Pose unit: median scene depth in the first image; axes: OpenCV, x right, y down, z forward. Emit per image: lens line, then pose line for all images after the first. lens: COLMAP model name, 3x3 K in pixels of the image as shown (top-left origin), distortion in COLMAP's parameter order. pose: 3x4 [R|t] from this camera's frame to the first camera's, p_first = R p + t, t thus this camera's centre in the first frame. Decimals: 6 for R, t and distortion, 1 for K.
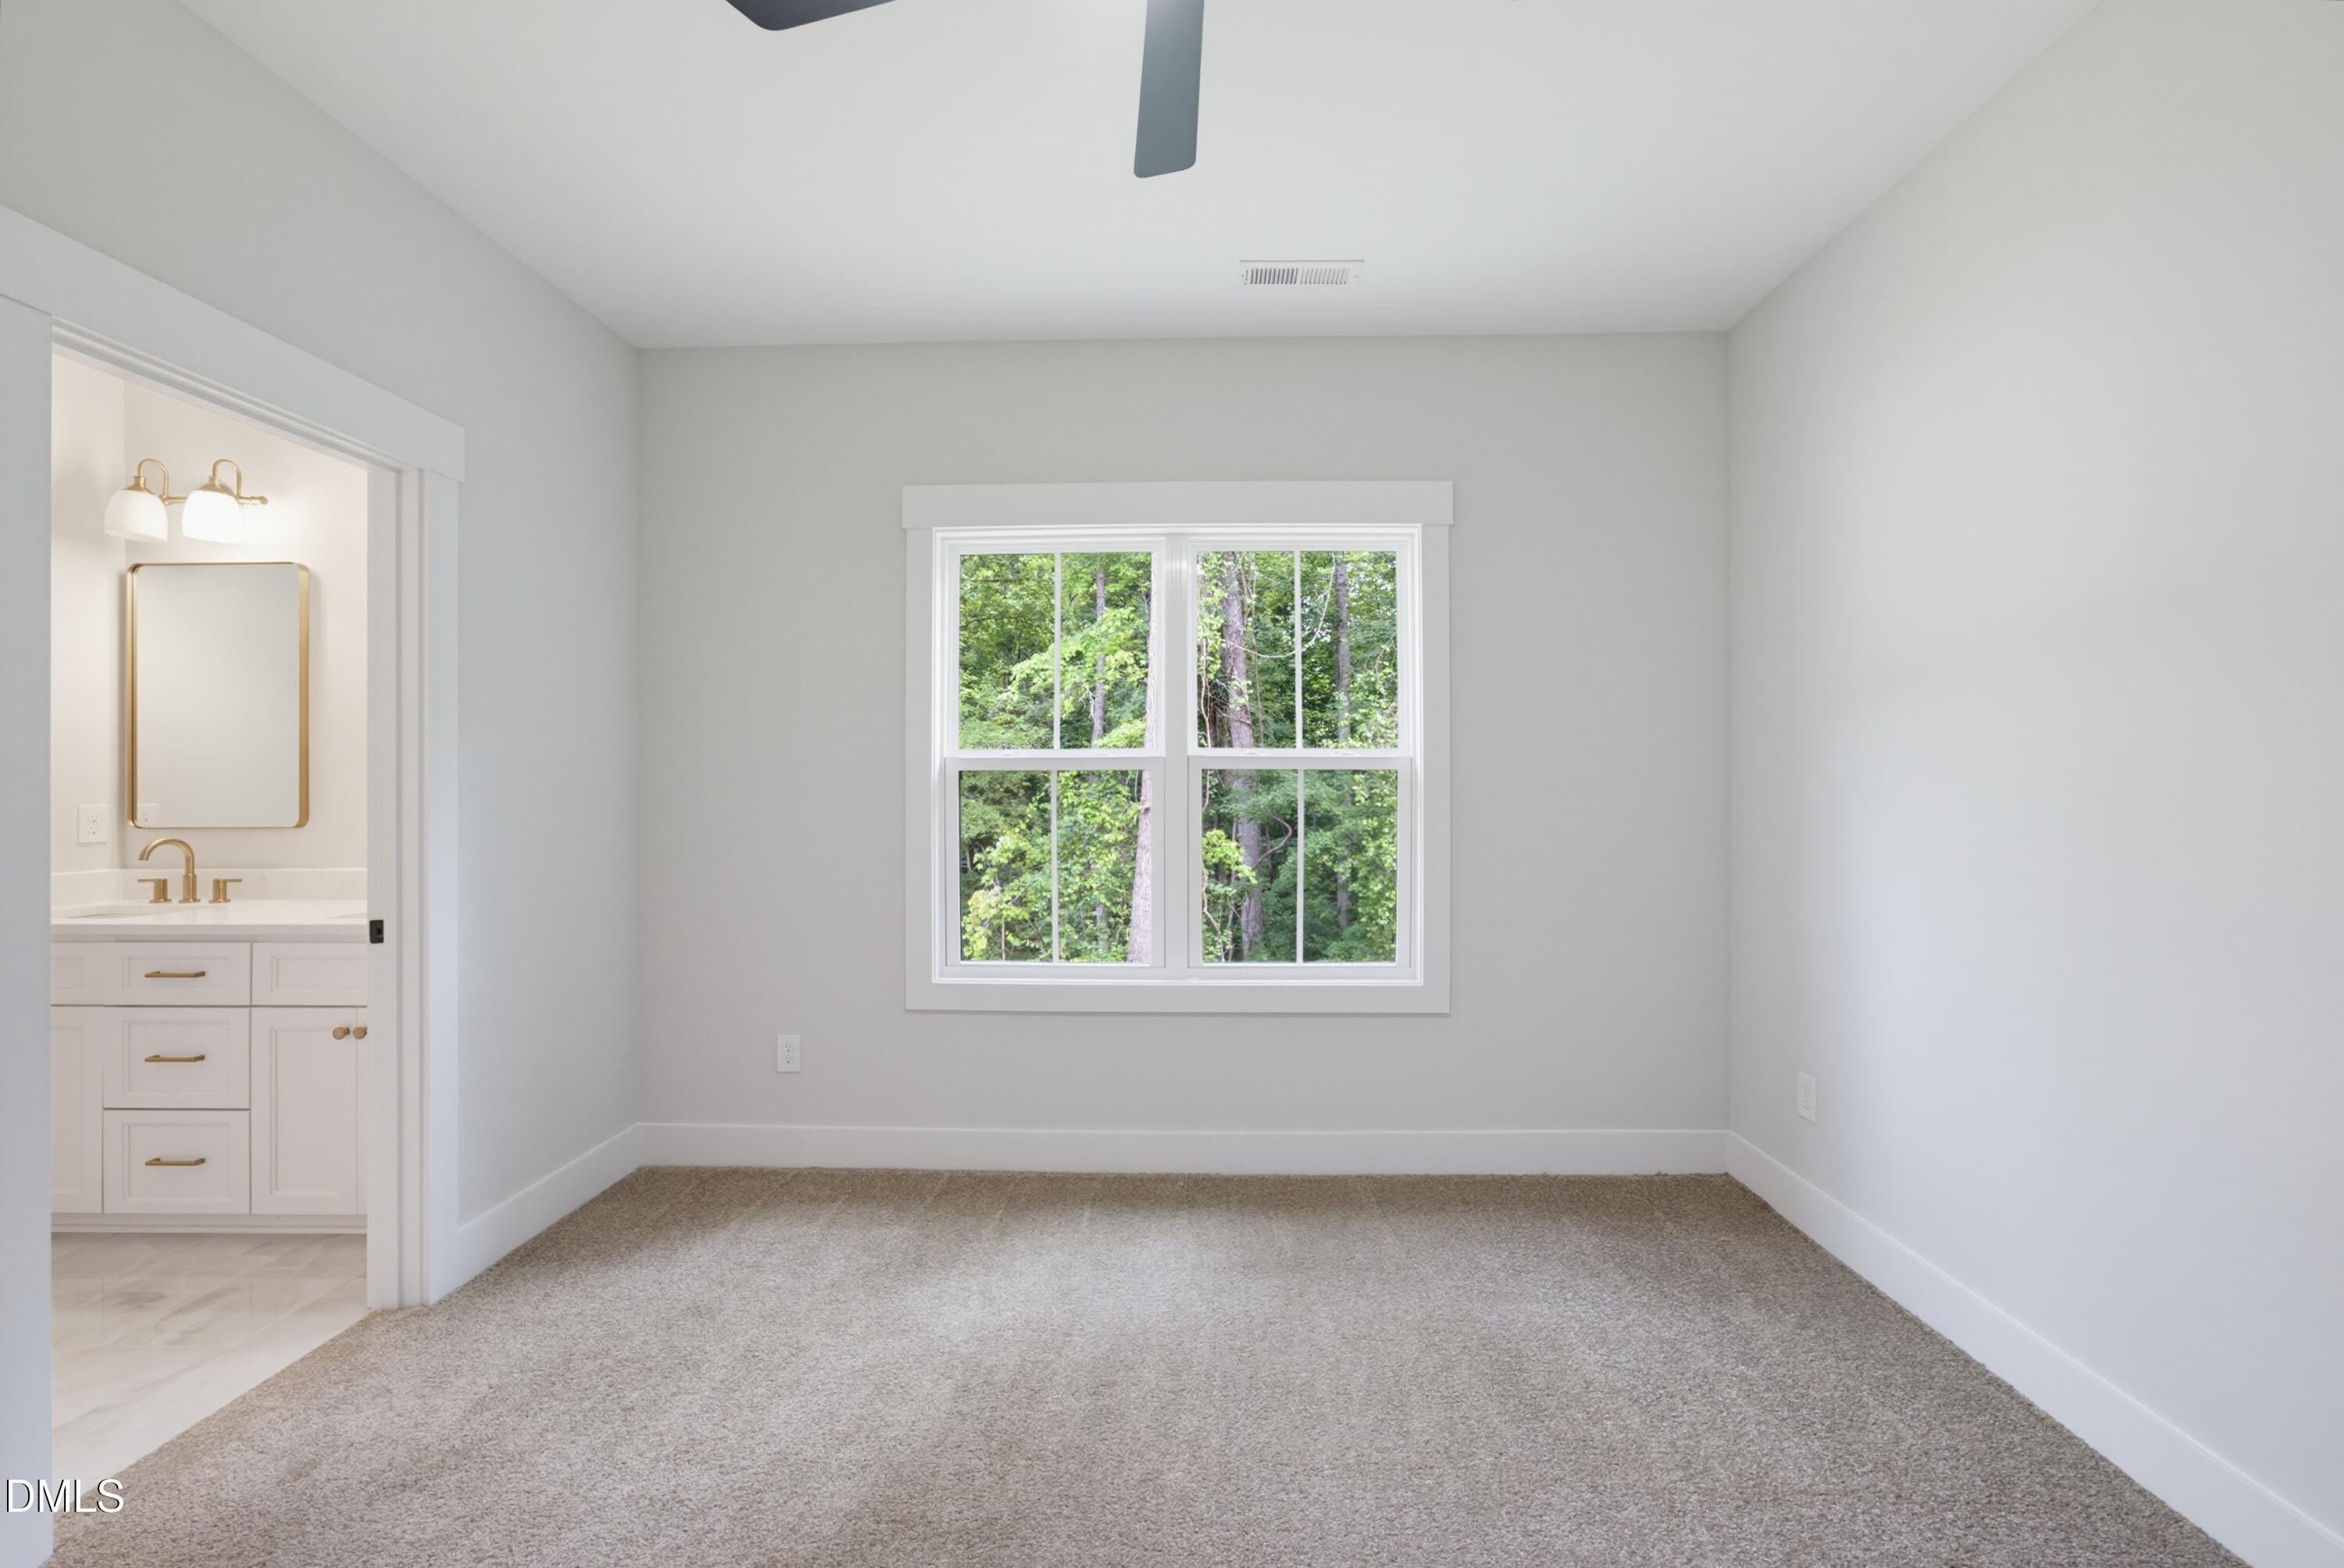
lens RADIAL K [[941.3, 0, 1184.1], [0, 941.3, 782.2], [0, 0, 1]] dist [-0.030669, 0.012003]
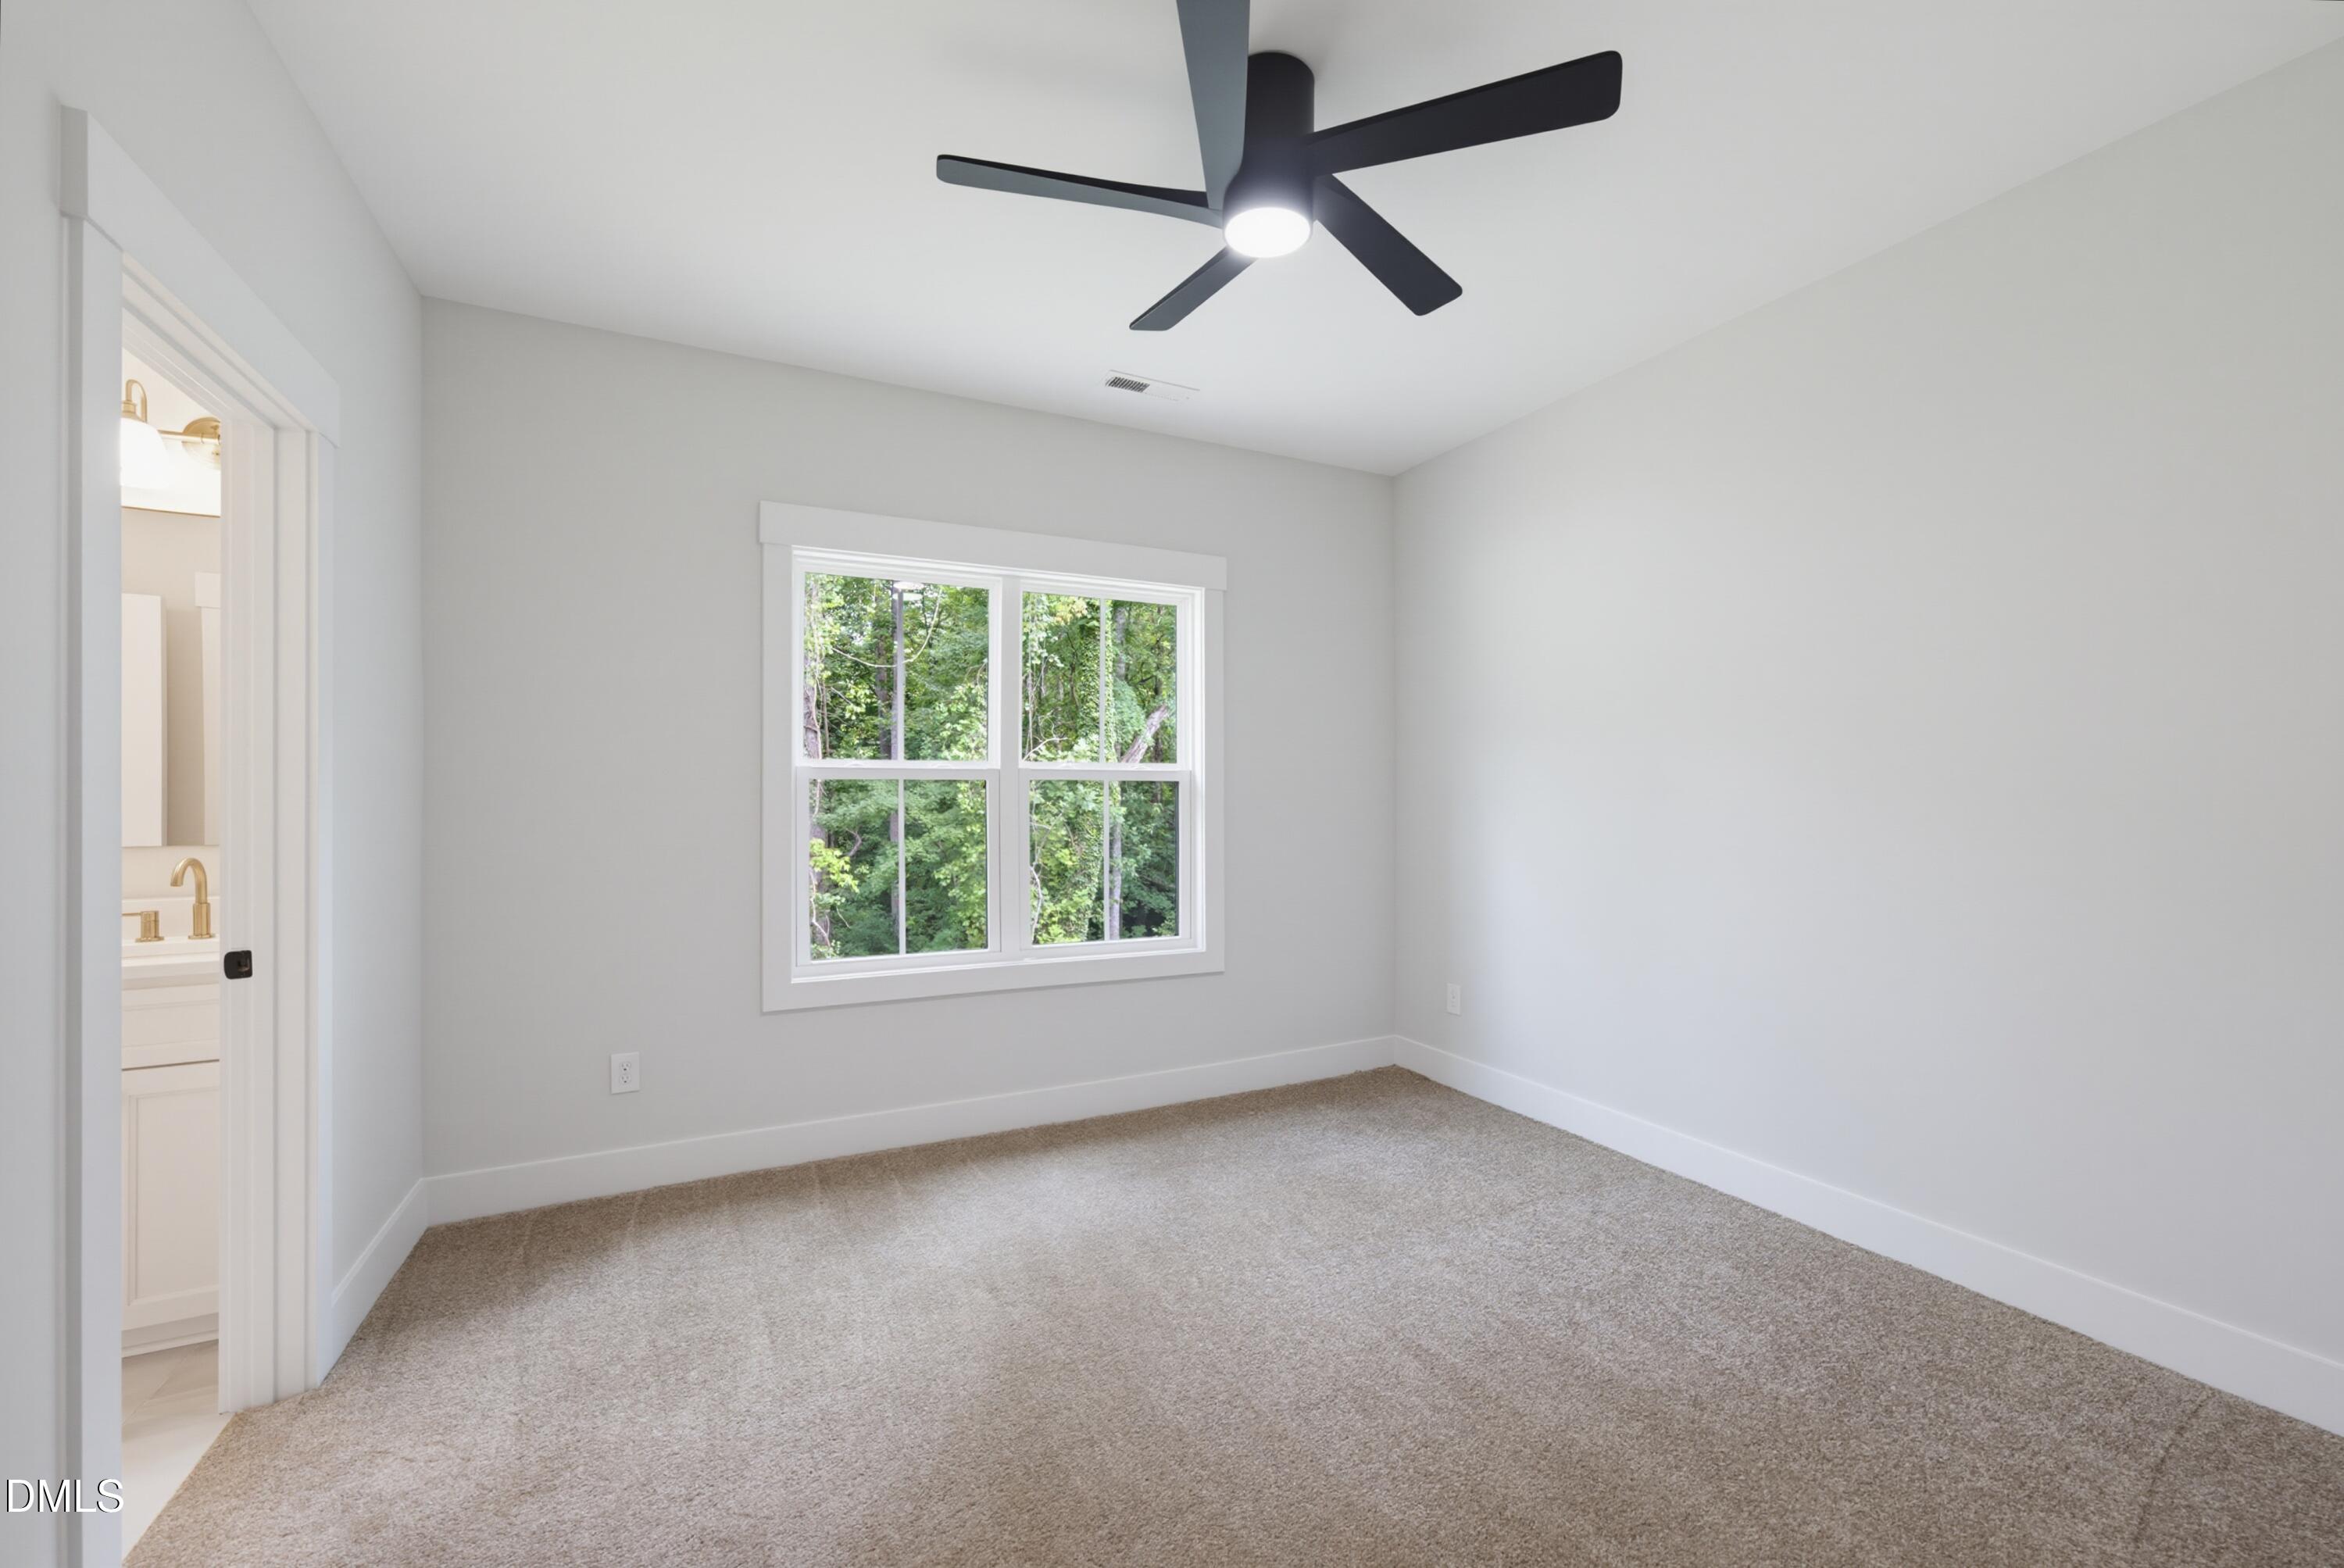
lens RADIAL K [[971.7, 0, 1171.8], [0, 971.7, 796.4], [0, 0, 1]] dist [-0.079125, 0.053741]
pose [[0.874793, -0.000628, 0.484496, -0.467988], [-0.002333, 0.999982, 0.005510, -0.001475], [-0.484491, -0.005950, 0.874776, -0.144948]]
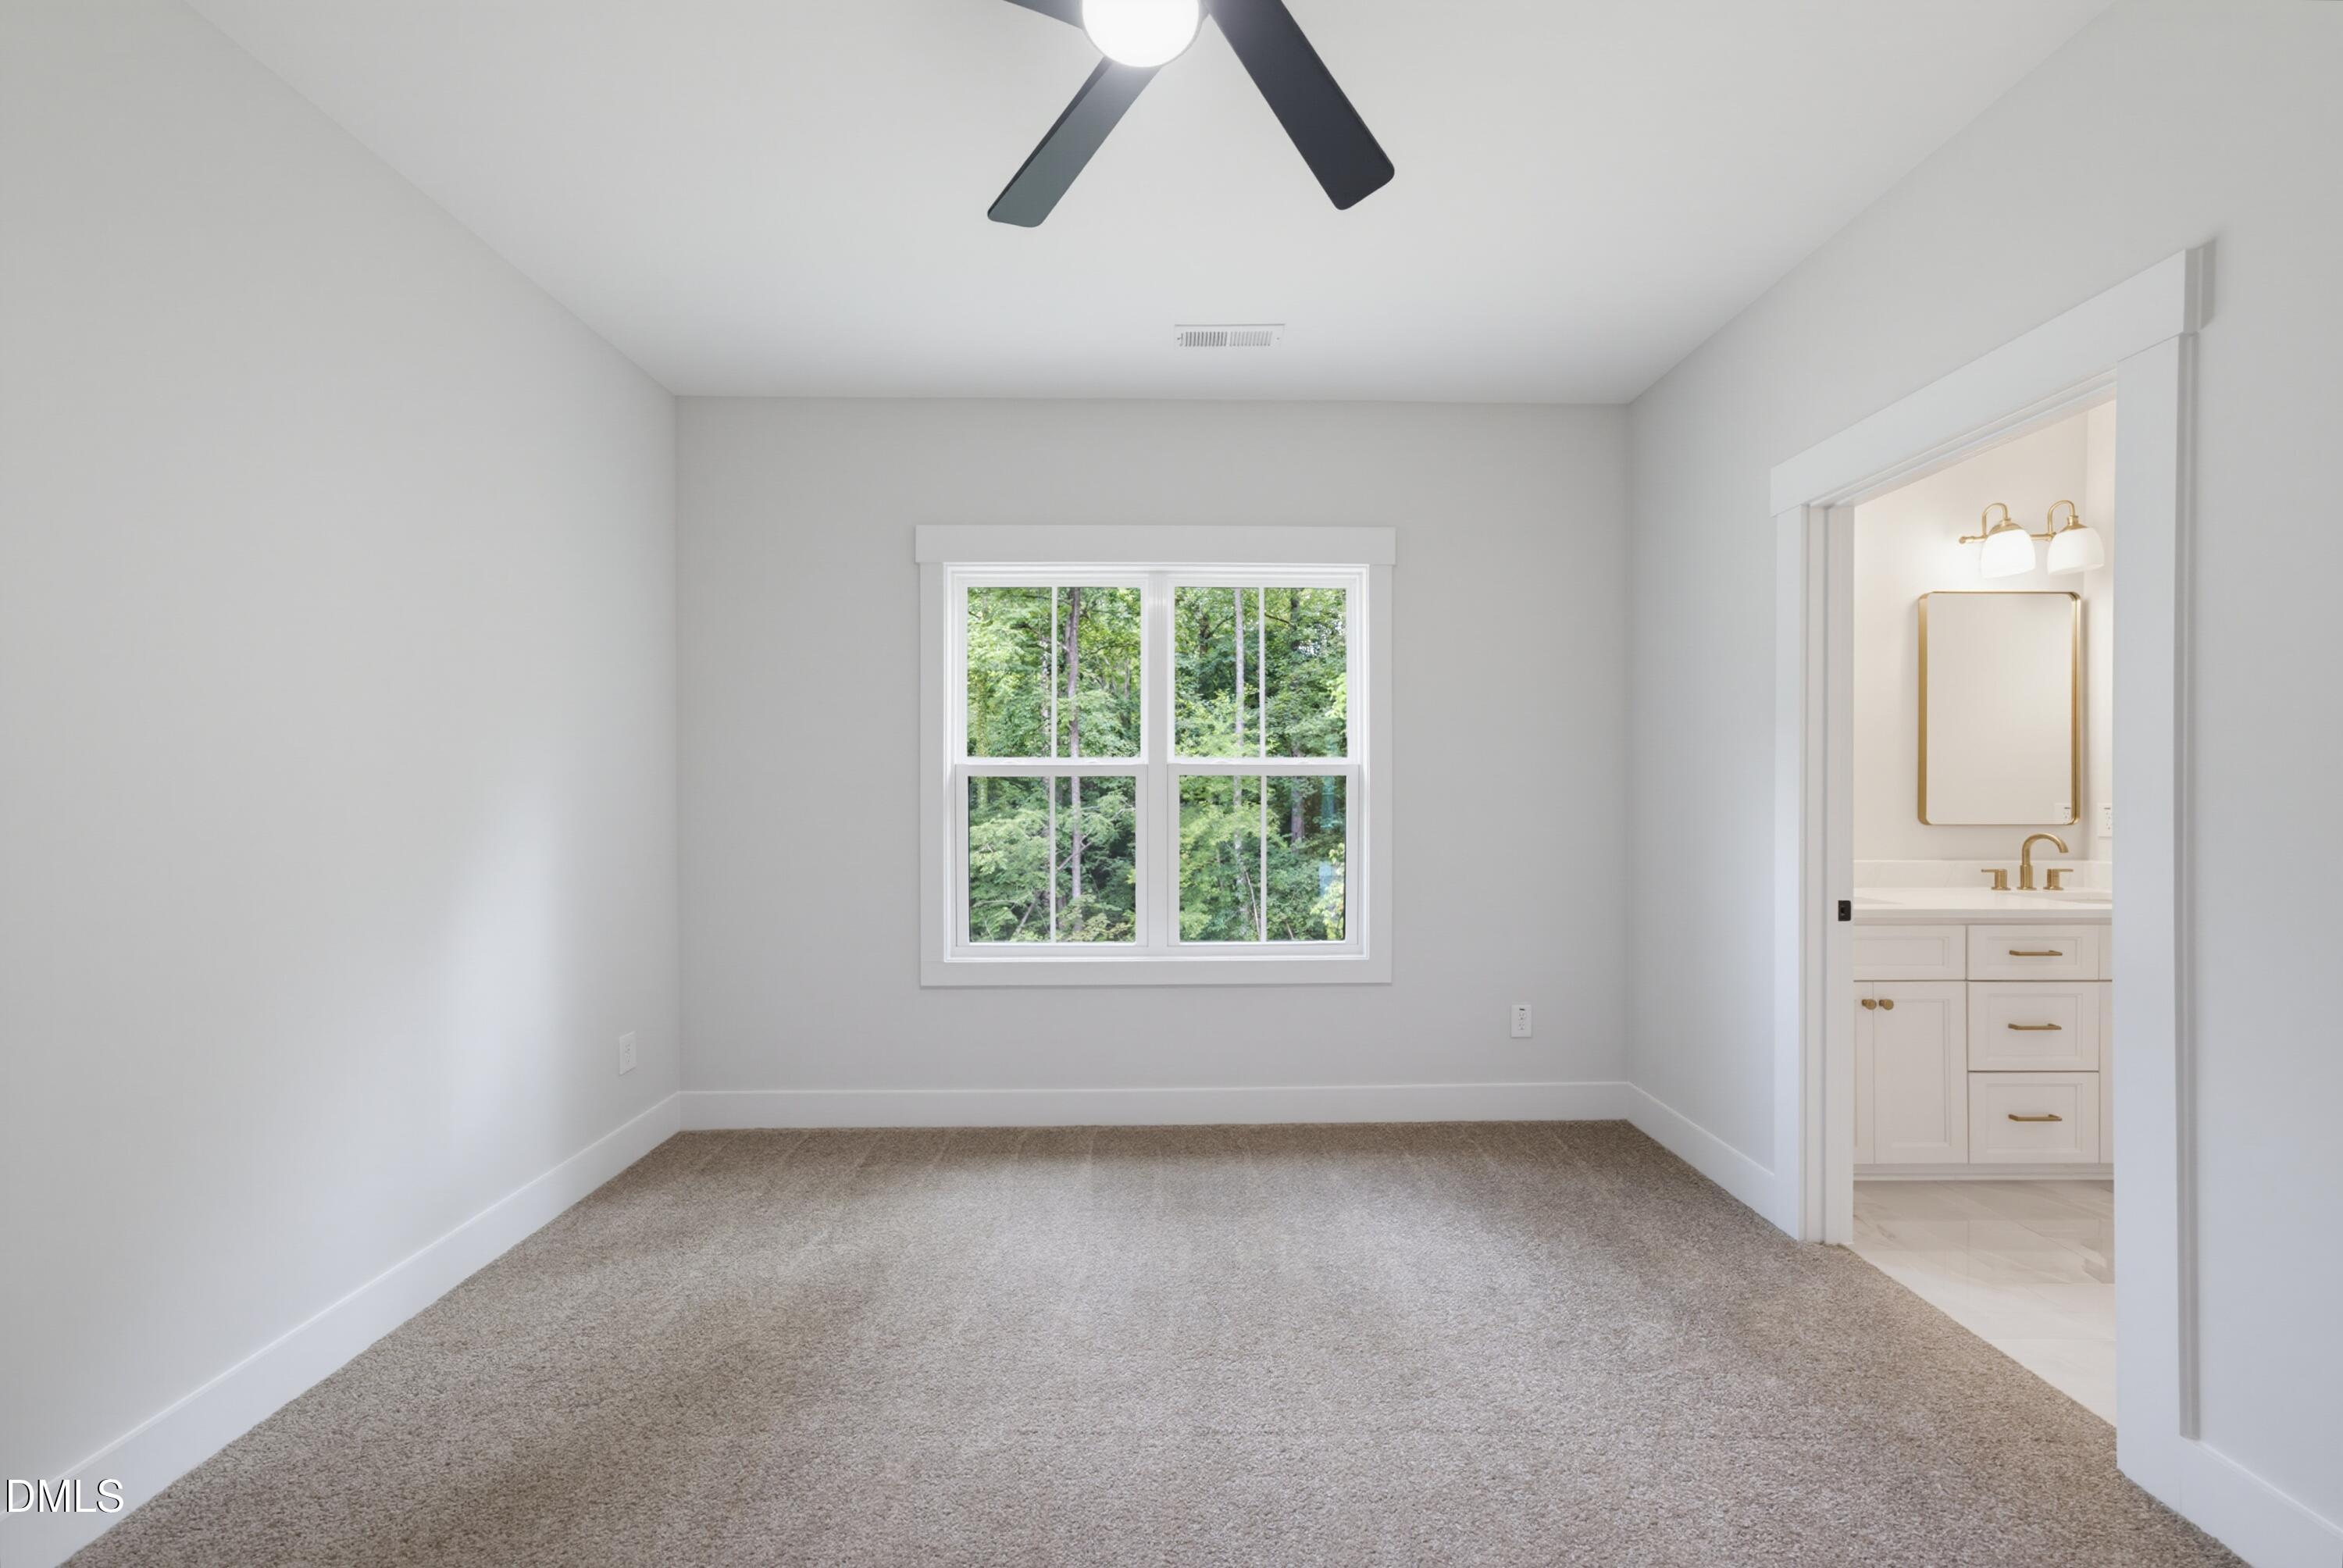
lens RADIAL K [[812.1, 0, 1178.0], [0, 812.1, 792.0], [0, 0, 1]] dist [0.000398, 0.000177]
pose [[0.998994, 0.000329, 0.044848, -0.031870], [-0.000642, 0.999976, 0.006964, 0.000047], [-0.044845, -0.006986, 0.998970, 0.000686]]
